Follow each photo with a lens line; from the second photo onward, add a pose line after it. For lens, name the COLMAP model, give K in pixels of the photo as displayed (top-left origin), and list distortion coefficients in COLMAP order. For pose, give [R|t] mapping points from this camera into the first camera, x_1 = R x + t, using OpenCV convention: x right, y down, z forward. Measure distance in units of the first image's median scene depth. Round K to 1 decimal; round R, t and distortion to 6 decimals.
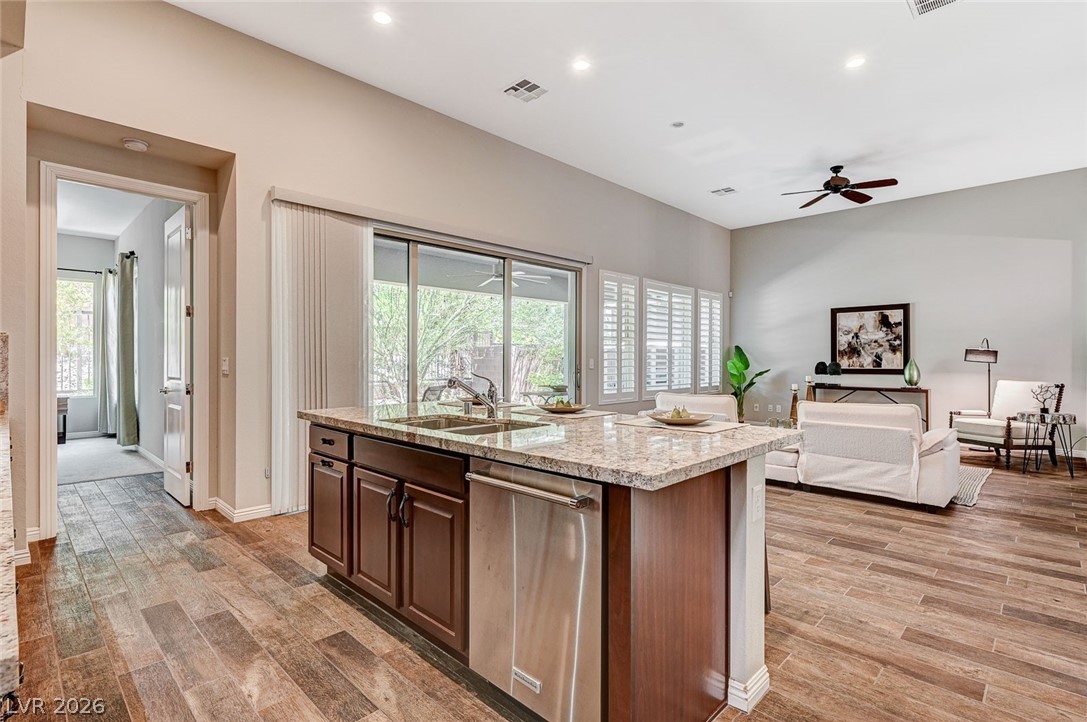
lens RADIAL K [[522.3, 0, 550.7], [0, 522.3, 357.5], [0, 0, 1]] dist [0.008092, -0.002723]
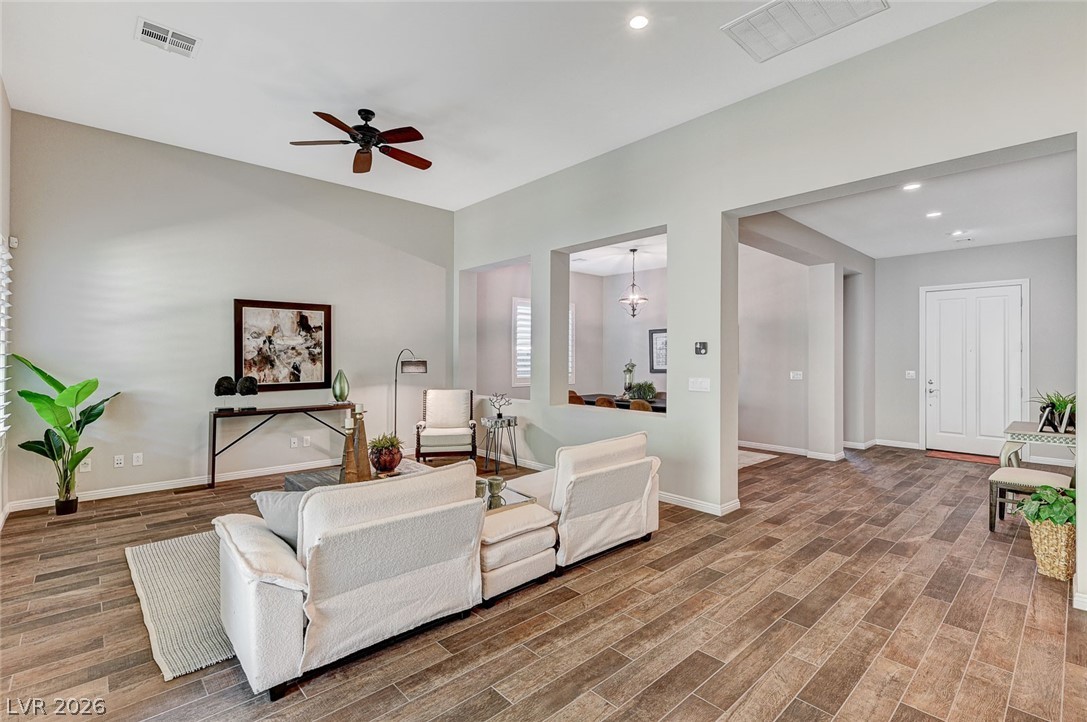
lens RADIAL K [[493.9, 0, 549.4], [0, 493.9, 355.8], [0, 0, 1]] dist [0.000990, 0.001002]
pose [[0.057904, -0.002272, 0.998320, -0.103211], [-0.004678, 0.999986, 0.002547, -0.024140], [-0.998311, -0.004817, 0.057893, 0.592228]]
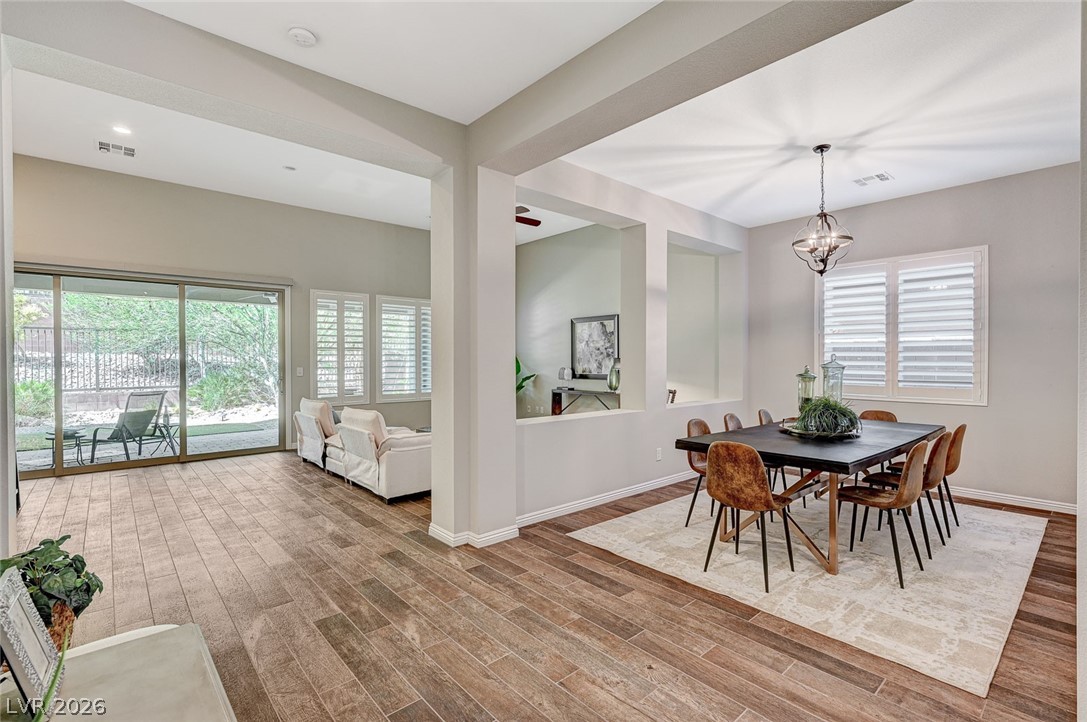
lens RADIAL K [[493.9, 0, 547.2], [0, 493.9, 361.7], [0, 0, 1]] dist [0.000990, 0.001002]
pose [[0.997012, -0.005157, -0.077074, 0.613761], [0.005775, 0.999953, 0.007795, -0.013873], [0.077030, -0.008217, 0.996995, -0.037074]]
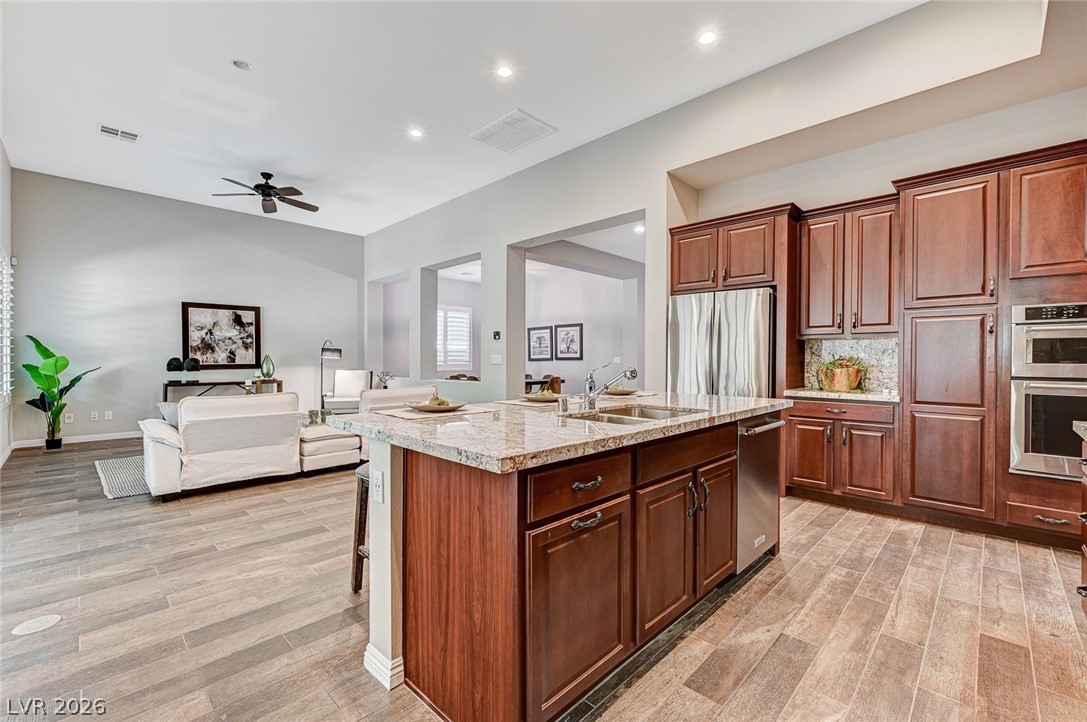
lens RADIAL K [[455.5, 0, 547.8], [0, 455.5, 362.8], [0, 0, 1]] dist [0.000939, 0.000781]
pose [[0.009687, -0.012163, 0.999879, -0.318169], [-0.002908, 0.999921, 0.012192, 0.005817], [-0.999949, -0.003026, 0.009651, 0.351258]]
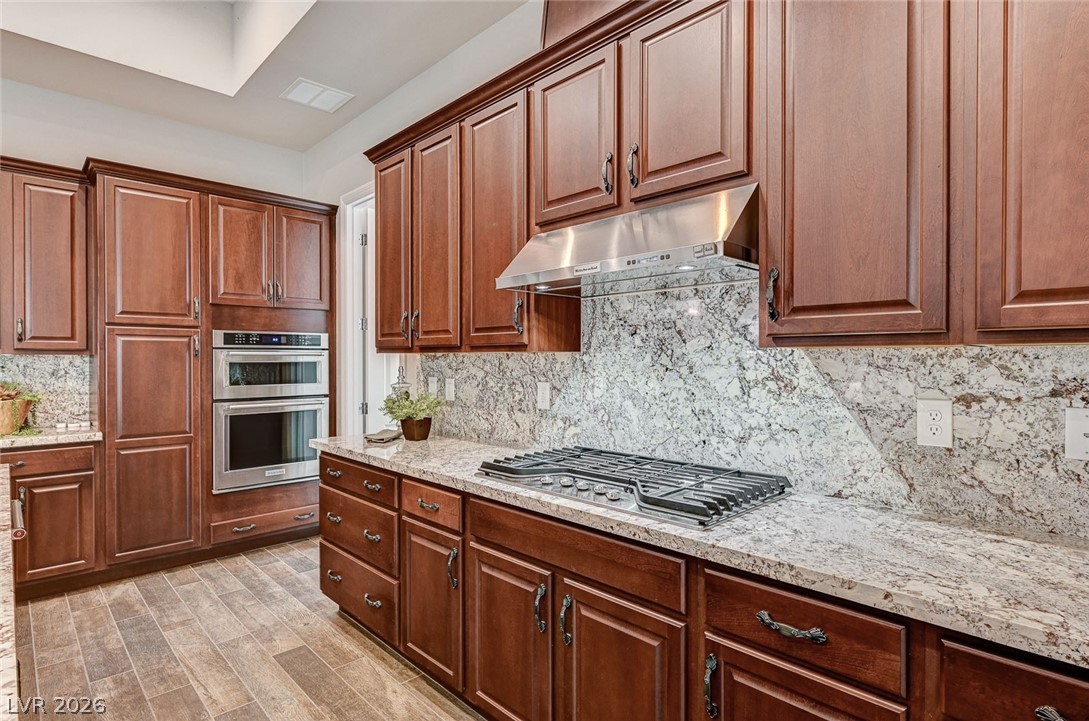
lens RADIAL K [[557.9, 0, 544.6], [0, 557.9, 363.8], [0, 0, 1]] dist [-0.002077, 0.001084]
pose [[-0.999234, -0.001331, 0.039118, -0.236162], [-0.001040, 0.999972, 0.007468, -0.012473], [-0.039127, 0.007421, -0.999207, 0.425034]]
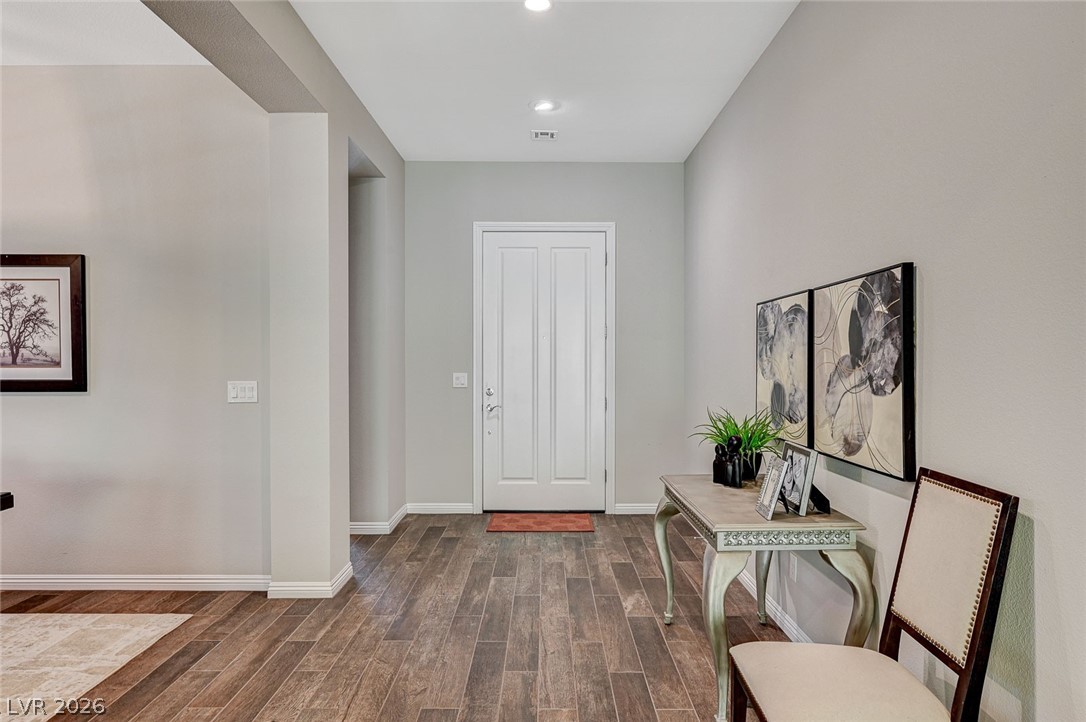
lens RADIAL K [[647.4, 0, 545.4], [0, 647.4, 365.1], [0, 0, 1]] dist [0.002058, -0.000783]
pose [[-0.691047, -0.014931, 0.722656, 0.343322], [-0.004732, 0.999859, 0.016133, -0.015529], [-0.722795, 0.007729, -0.691020, 0.354248]]
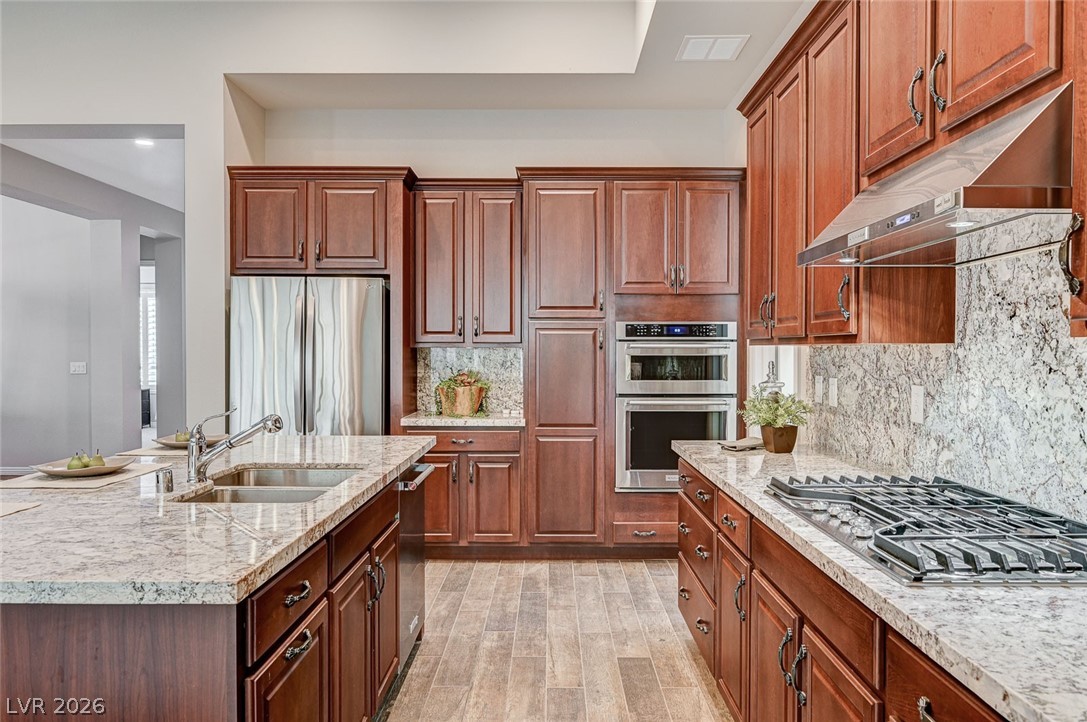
lens RADIAL K [[759.5, 0, 544.8], [0, 759.5, 365.3], [0, 0, 1]] dist [-0.001422, -0.002484]
pose [[-0.684836, -0.016196, 0.728517, -0.343714], [-0.002769, 0.999804, 0.019625, -0.013543], [-0.728692, 0.011423, -0.684746, 0.430743]]
